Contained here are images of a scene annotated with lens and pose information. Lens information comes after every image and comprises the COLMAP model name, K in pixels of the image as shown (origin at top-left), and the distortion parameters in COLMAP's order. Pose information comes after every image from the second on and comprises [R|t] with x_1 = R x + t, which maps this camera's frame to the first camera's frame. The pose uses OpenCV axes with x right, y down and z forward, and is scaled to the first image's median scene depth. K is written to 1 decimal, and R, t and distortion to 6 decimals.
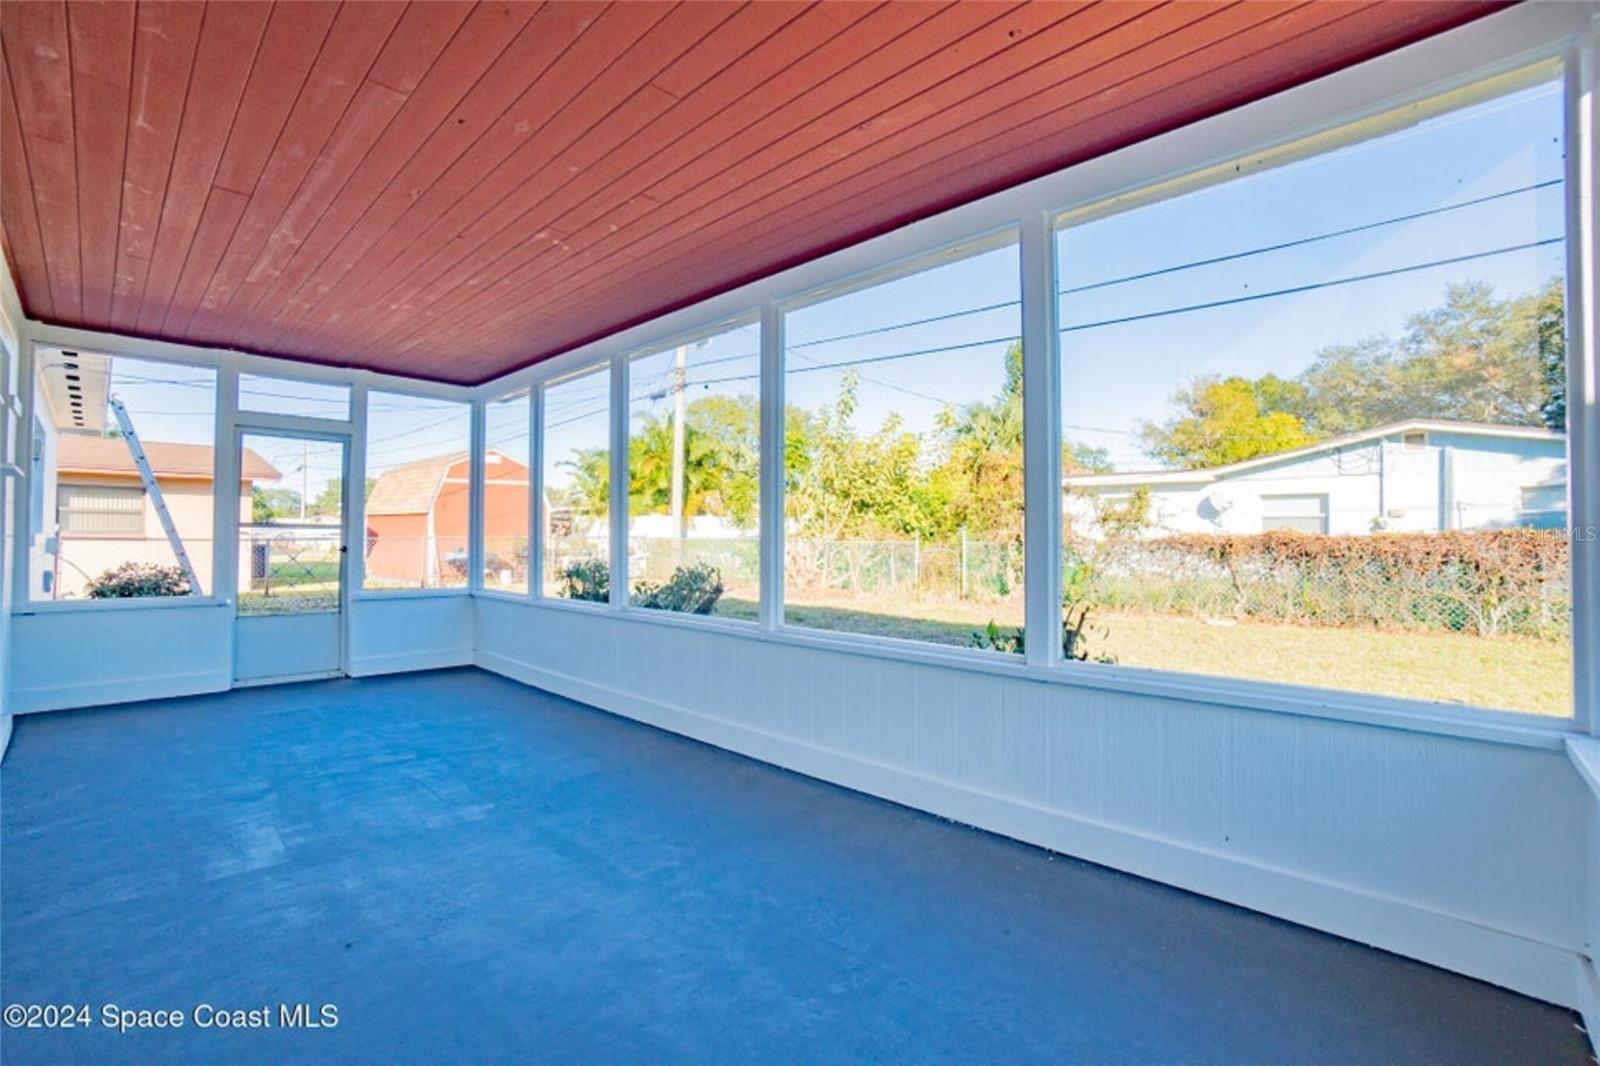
lens RADIAL K [[695.4, 0, 795.7], [0, 695.4, 524.5], [0, 0, 1]] dist [-0.063830, 0.016521]
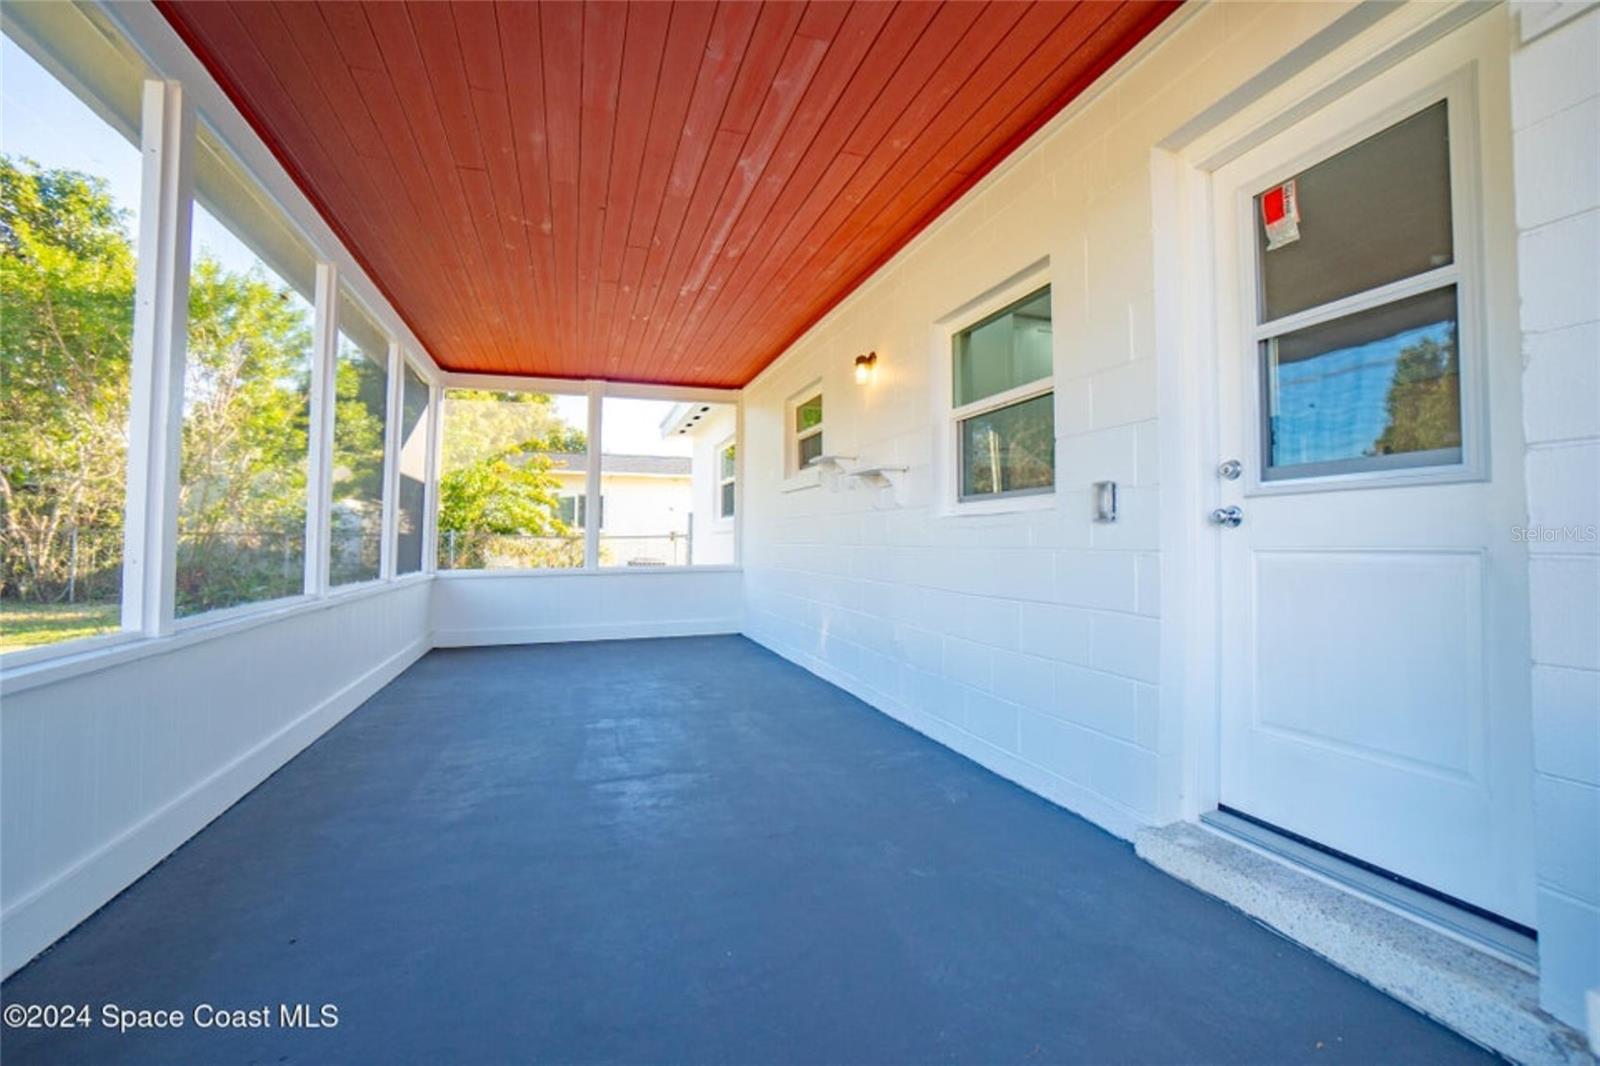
lens RADIAL K [[695.4, 0, 795.7], [0, 695.4, 524.5], [0, 0, 1]] dist [-0.063830, 0.016521]
pose [[-0.879713, 0.009422, 0.475412, -1.192060], [-0.014604, 0.998797, -0.046818, 0.093644], [-0.475281, -0.048129, -0.878517, 1.681101]]
